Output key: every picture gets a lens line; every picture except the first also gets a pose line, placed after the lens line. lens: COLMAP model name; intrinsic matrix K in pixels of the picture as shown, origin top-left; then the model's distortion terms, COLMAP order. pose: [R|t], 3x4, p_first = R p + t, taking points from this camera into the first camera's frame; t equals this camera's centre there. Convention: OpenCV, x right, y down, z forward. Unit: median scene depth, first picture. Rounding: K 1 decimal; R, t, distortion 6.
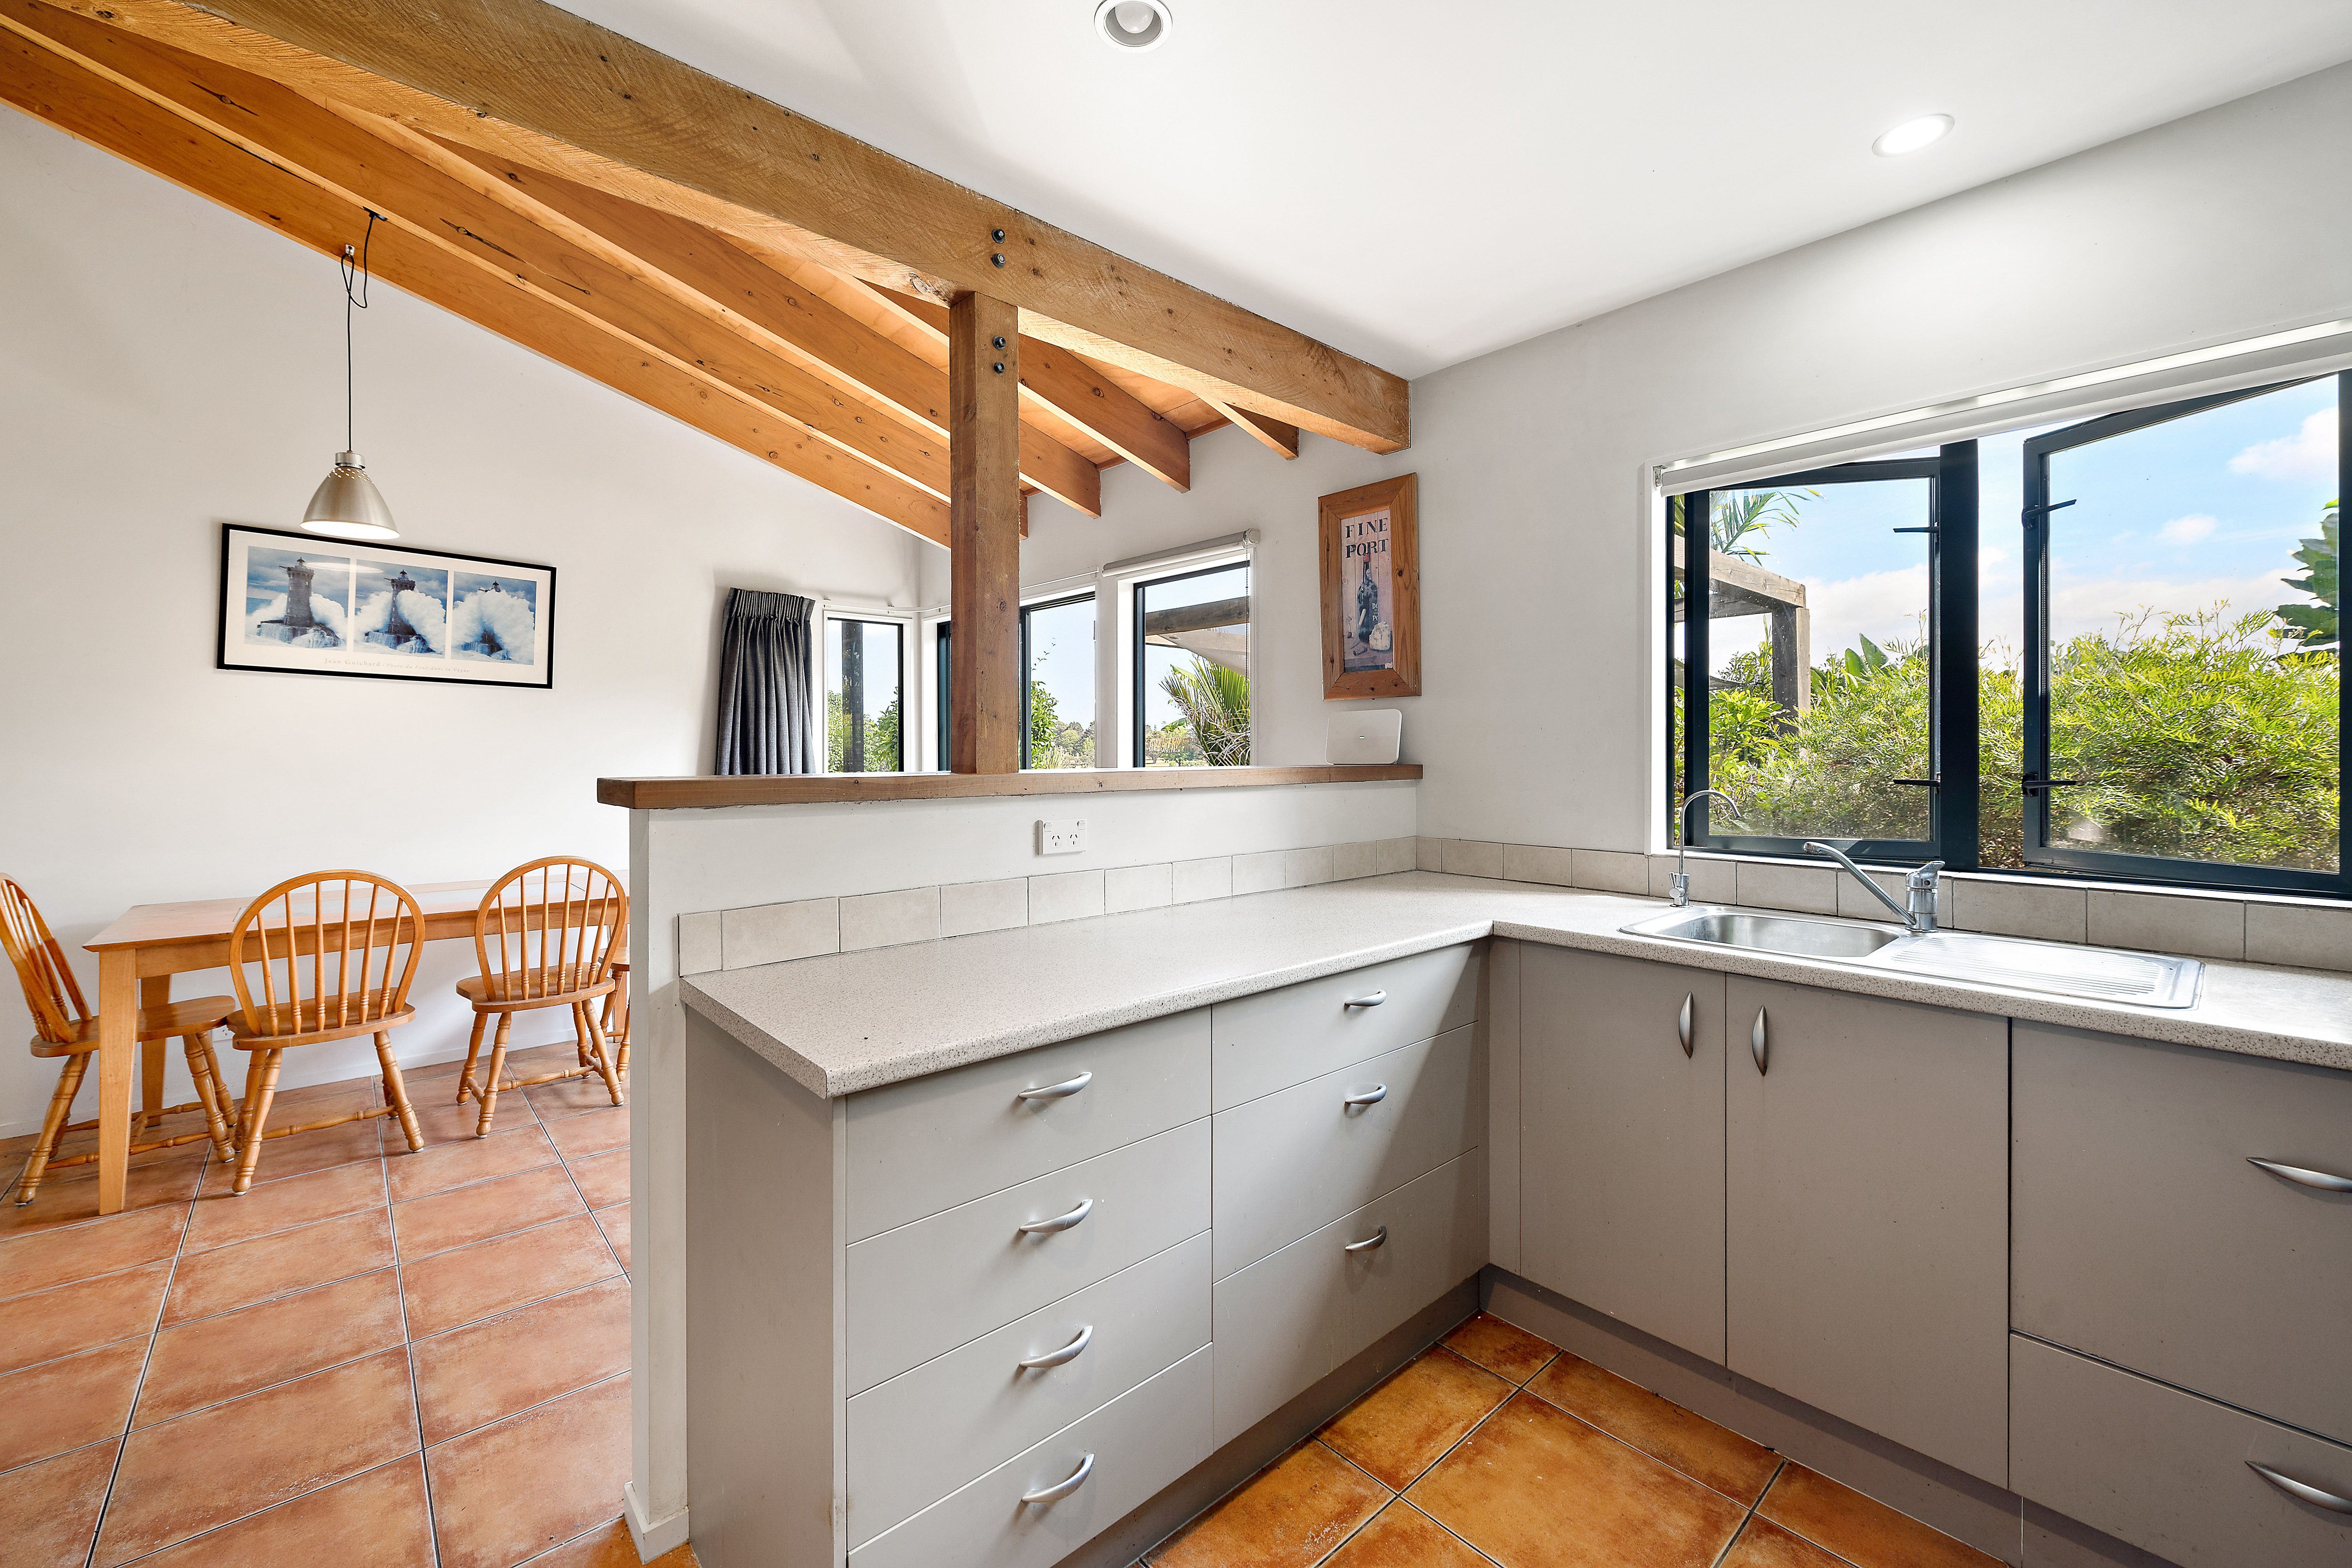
lens RADIAL K [[954.7, 0, 1181.8], [0, 954.7, 751.6], [0, 0, 1]] dist [-0.000417, 0.000035]
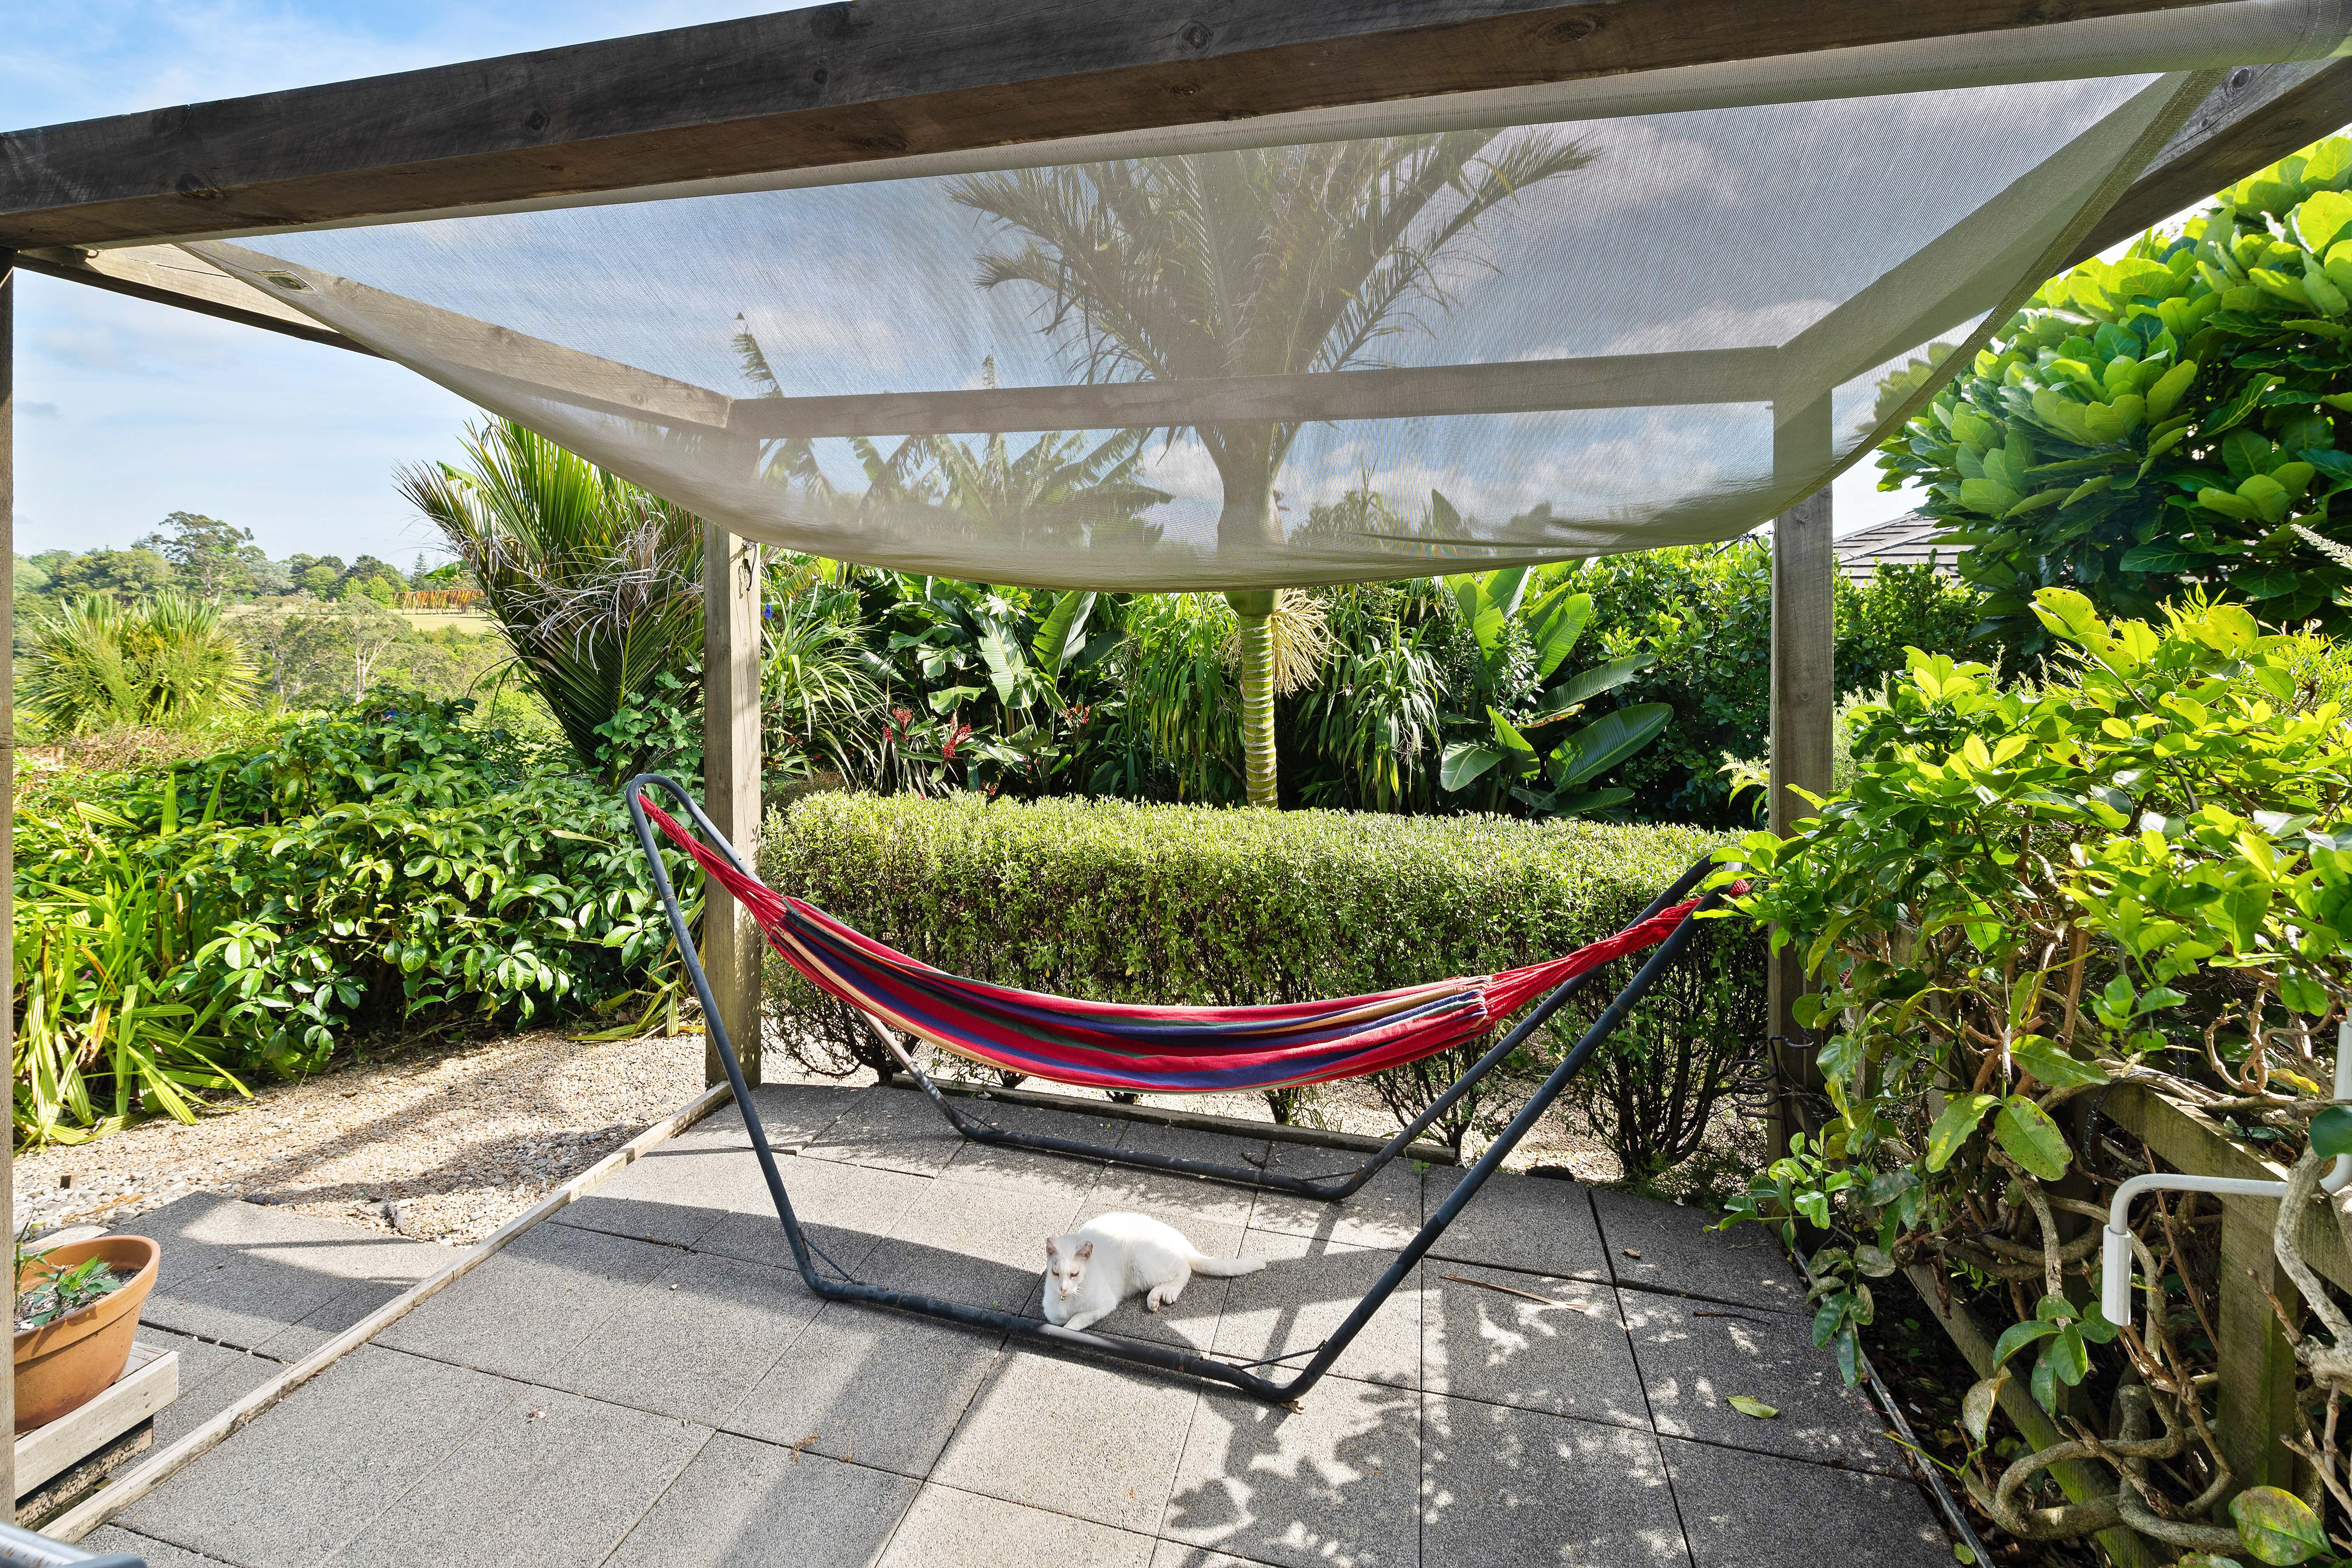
lens RADIAL K [[989.3, 0, 1177.2], [0, 989.3, 606.9], [0, 0, 1]] dist [0.000799, 0.000112]
pose [[0.826680, 0.010974, 0.562565, 0.091227], [-0.012995, 0.999915, -0.000409, -0.049571], [-0.562522, -0.006972, 0.826753, 1.196333]]
